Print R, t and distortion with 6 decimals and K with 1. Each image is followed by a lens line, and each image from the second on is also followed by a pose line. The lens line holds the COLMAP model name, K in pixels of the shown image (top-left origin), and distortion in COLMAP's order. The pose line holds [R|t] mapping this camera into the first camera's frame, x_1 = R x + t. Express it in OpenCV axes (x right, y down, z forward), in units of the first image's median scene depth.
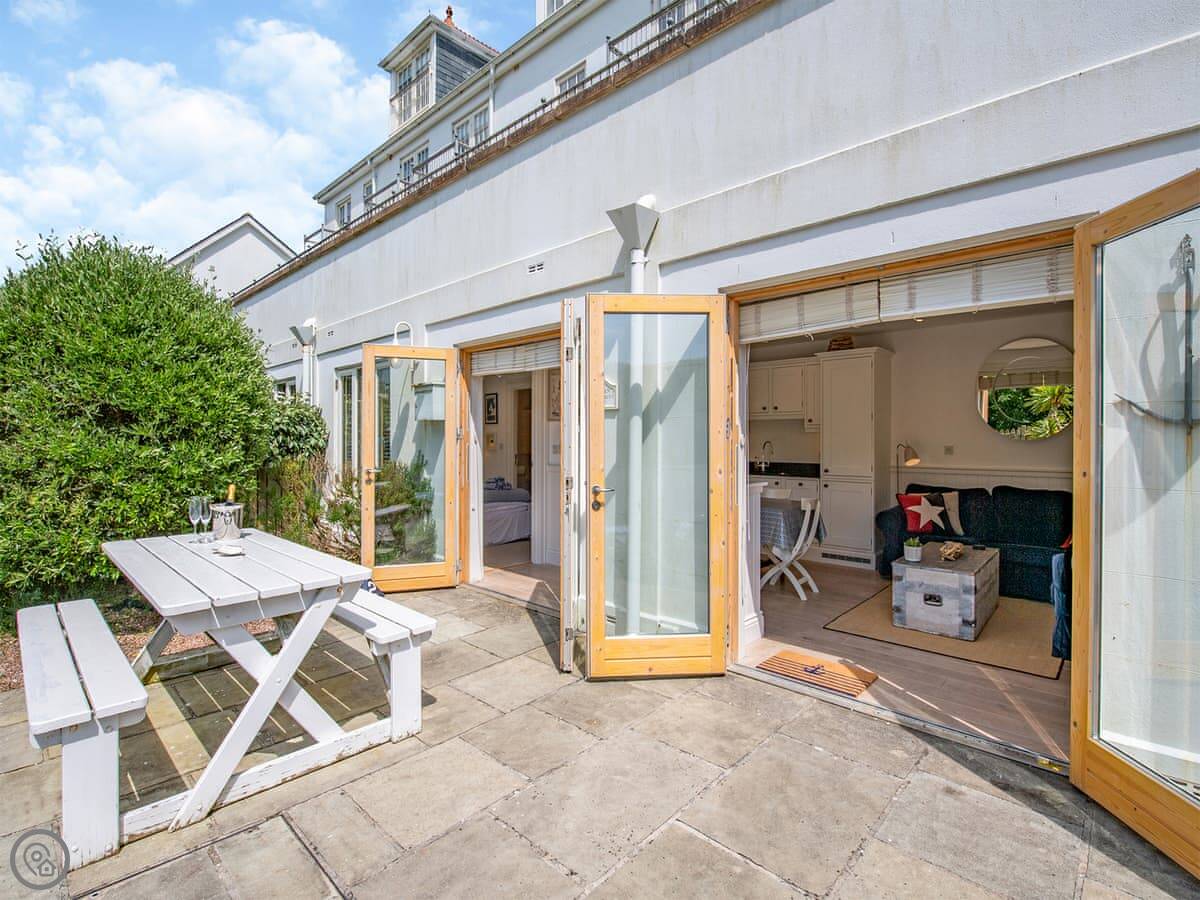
lens RADIAL K [[571.2, 0, 599.2], [0, 571.2, 445.6], [0, 0, 1]] dist [0.000440, -0.000108]
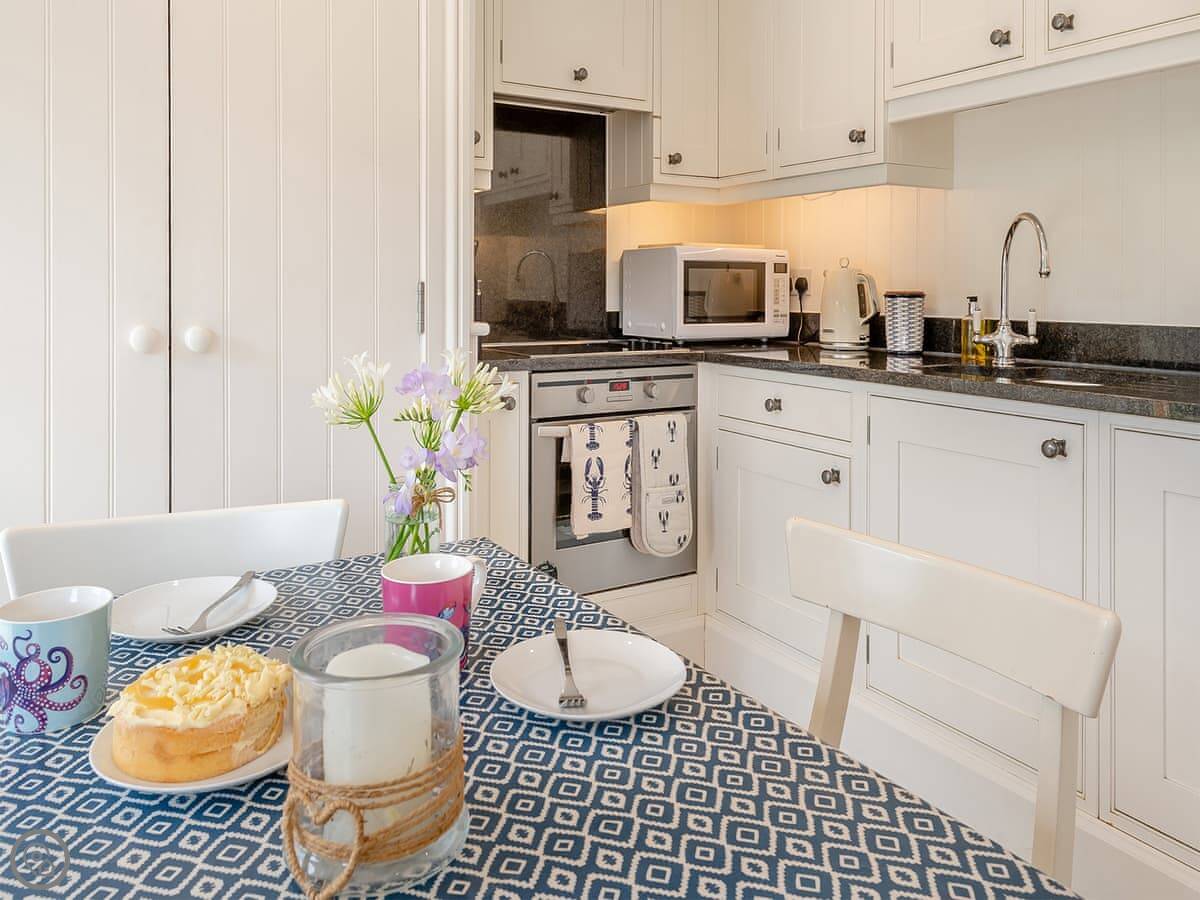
lens RADIAL K [[859.0, 0, 568.7], [0, 859.0, 294.2], [0, 0, 1]] dist [0.000071, -0.000393]
pose [[0.953759, 0.002389, -0.300562, 0.312922], [-0.002746, 0.999996, -0.000767, 0.027156], [0.300559, 0.001557, 0.953762, 0.899080]]
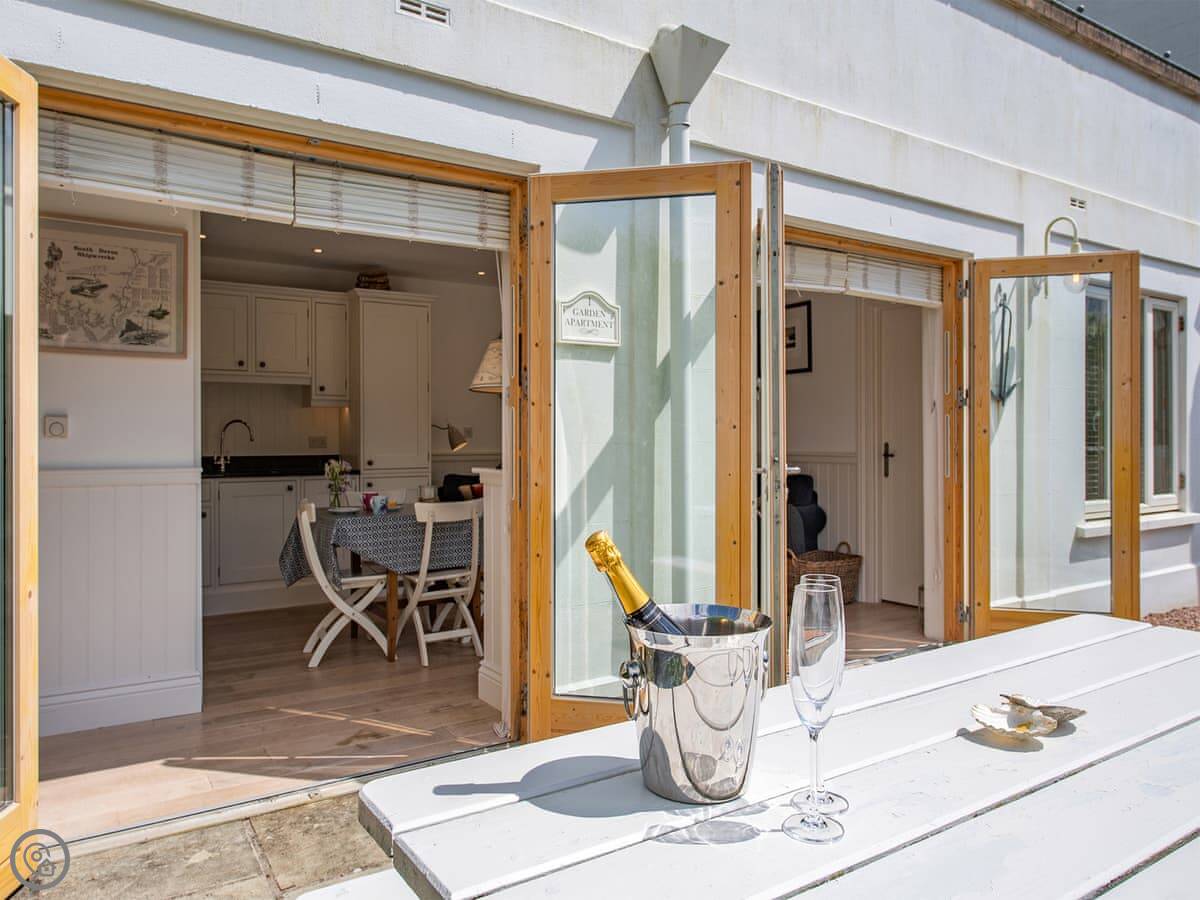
lens RADIAL K [[828.5, 0, 598.0], [0, 828.5, 441.8], [0, 0, 1]] dist [0.004910, -0.002281]
pose [[0.245376, -0.002548, 0.969425, -0.582072], [0.011908, 0.999929, -0.000386, 0.025848], [-0.969355, 0.011639, 0.245389, 0.577577]]
